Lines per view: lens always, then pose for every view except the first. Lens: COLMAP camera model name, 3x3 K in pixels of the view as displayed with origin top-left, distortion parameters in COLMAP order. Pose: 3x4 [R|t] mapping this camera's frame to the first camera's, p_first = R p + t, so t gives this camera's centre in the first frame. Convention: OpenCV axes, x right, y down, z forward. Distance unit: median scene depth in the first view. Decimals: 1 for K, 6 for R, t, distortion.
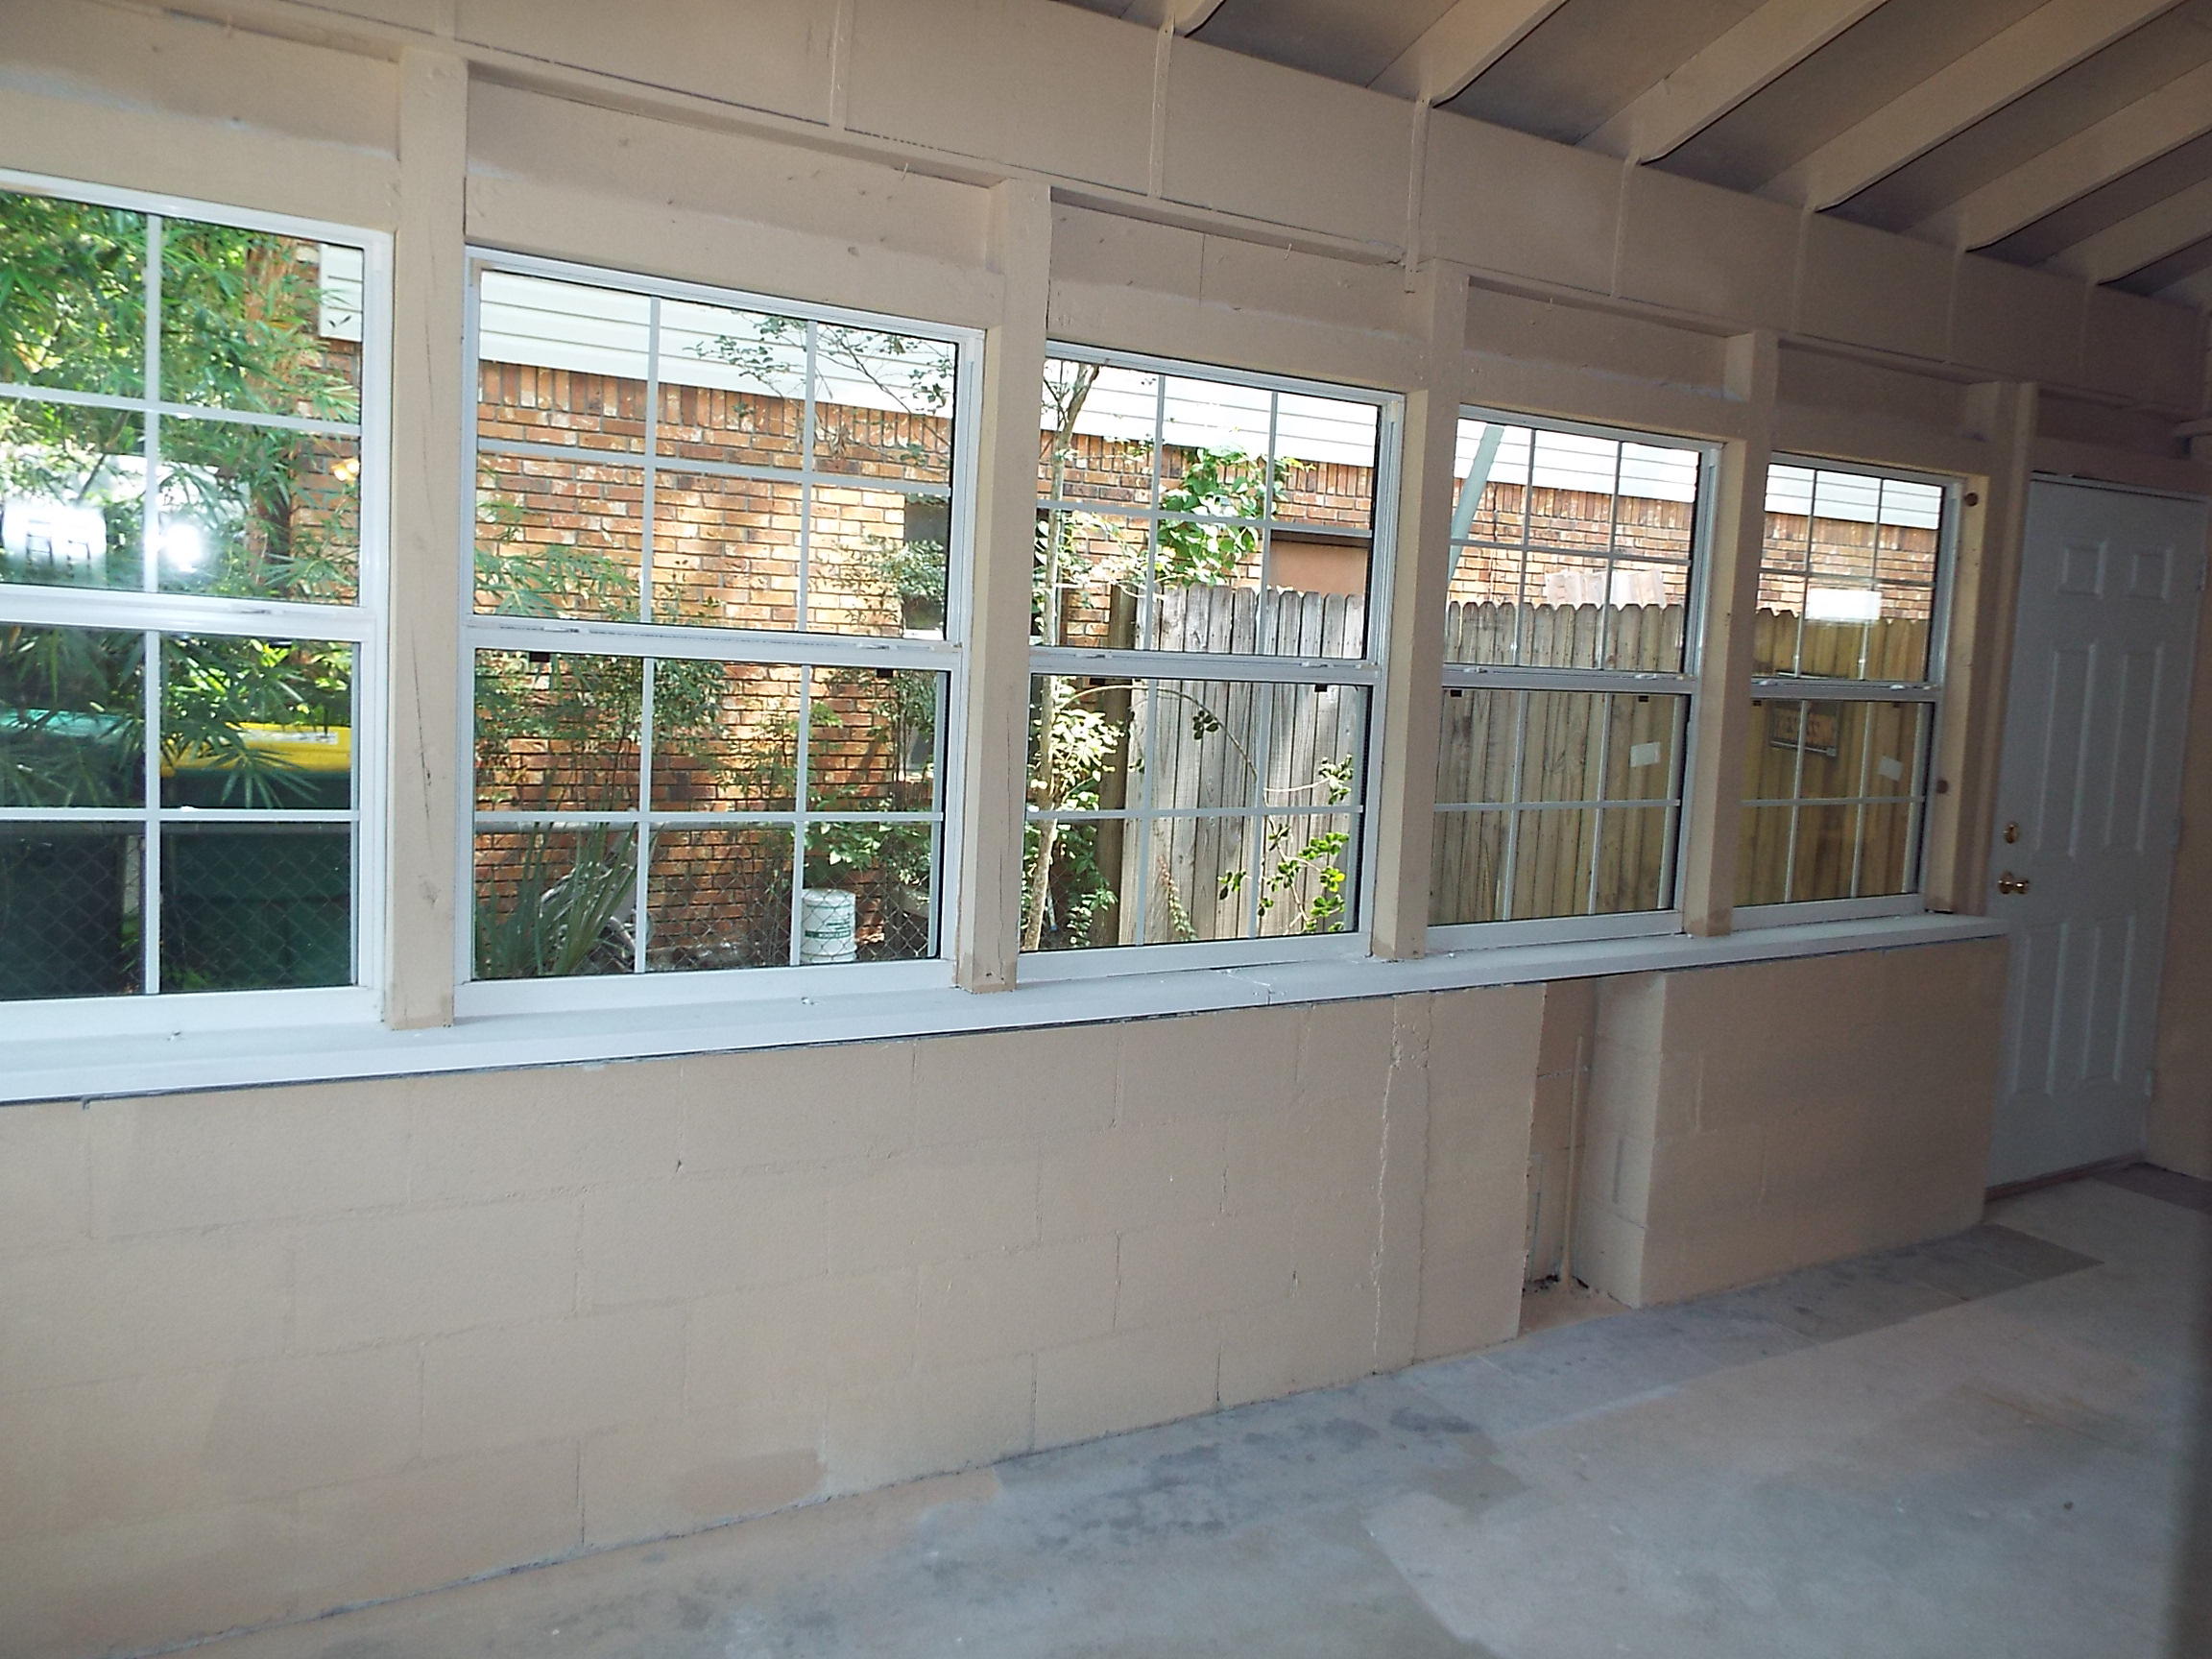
lens RADIAL K [[1601.0, 0, 1106.0], [0, 1601.0, 829.5], [0, 0, 1]] dist [-0.003109, -0.002646]
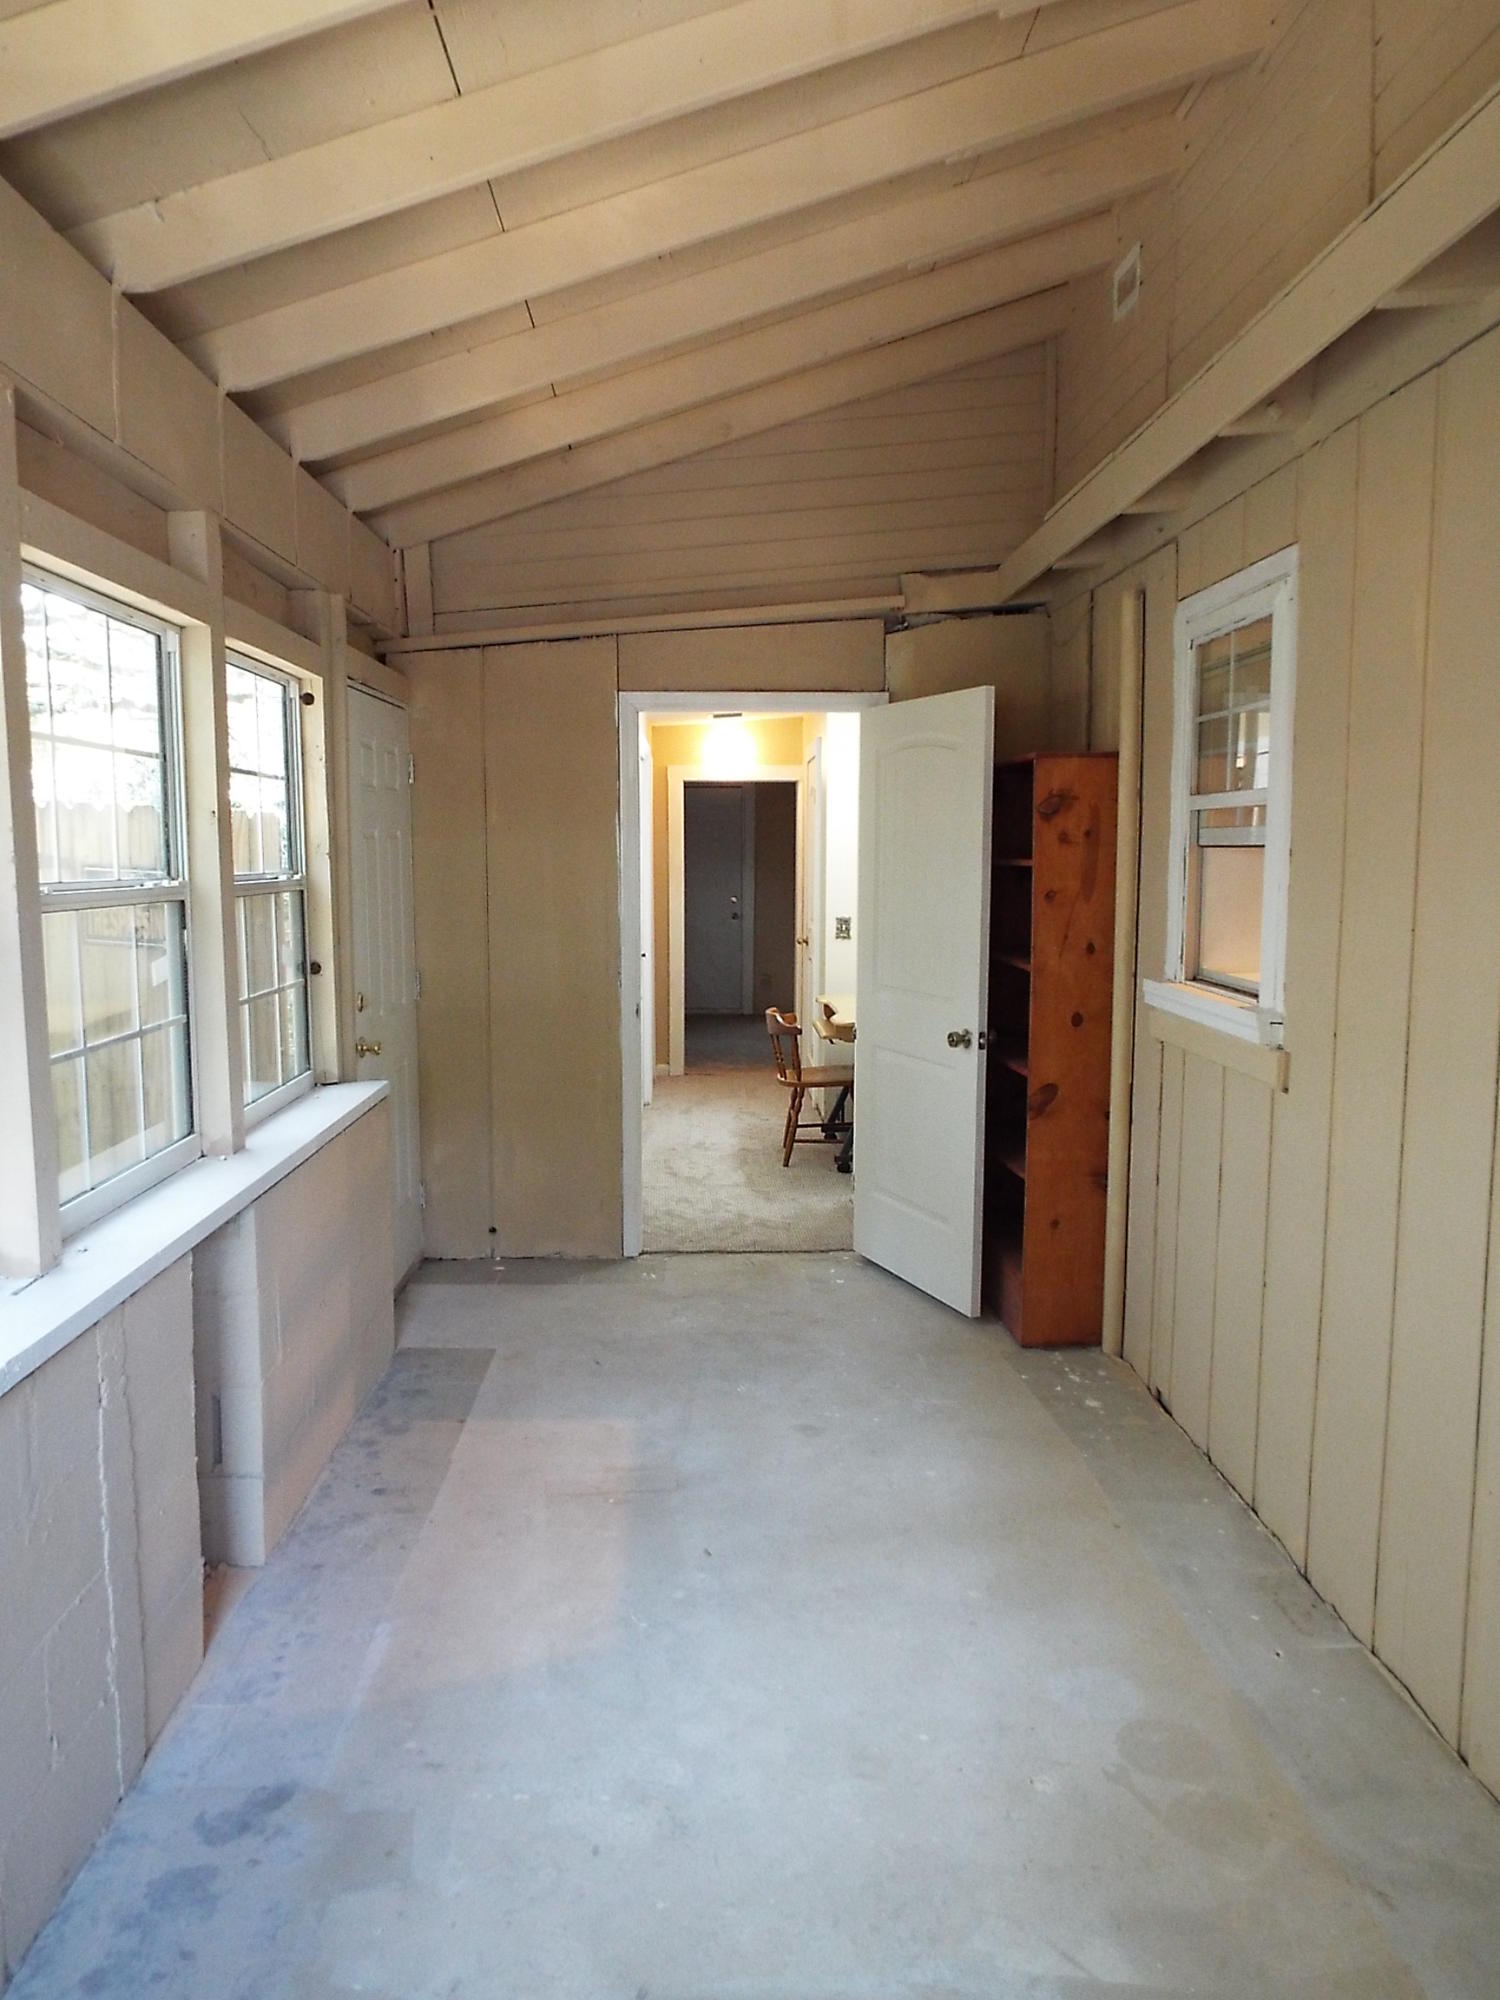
lens RADIAL K [[1447.5, 0, 747.0], [0, 1447.5, 1013.8], [0, 0, 1]] dist [-0.003109, -0.002646]
pose [[0.484852, -0.134900, 0.864130, -0.210501], [0.123941, 0.988660, 0.084799, -0.050847], [-0.865770, 0.065986, 0.496073, 0.324563]]
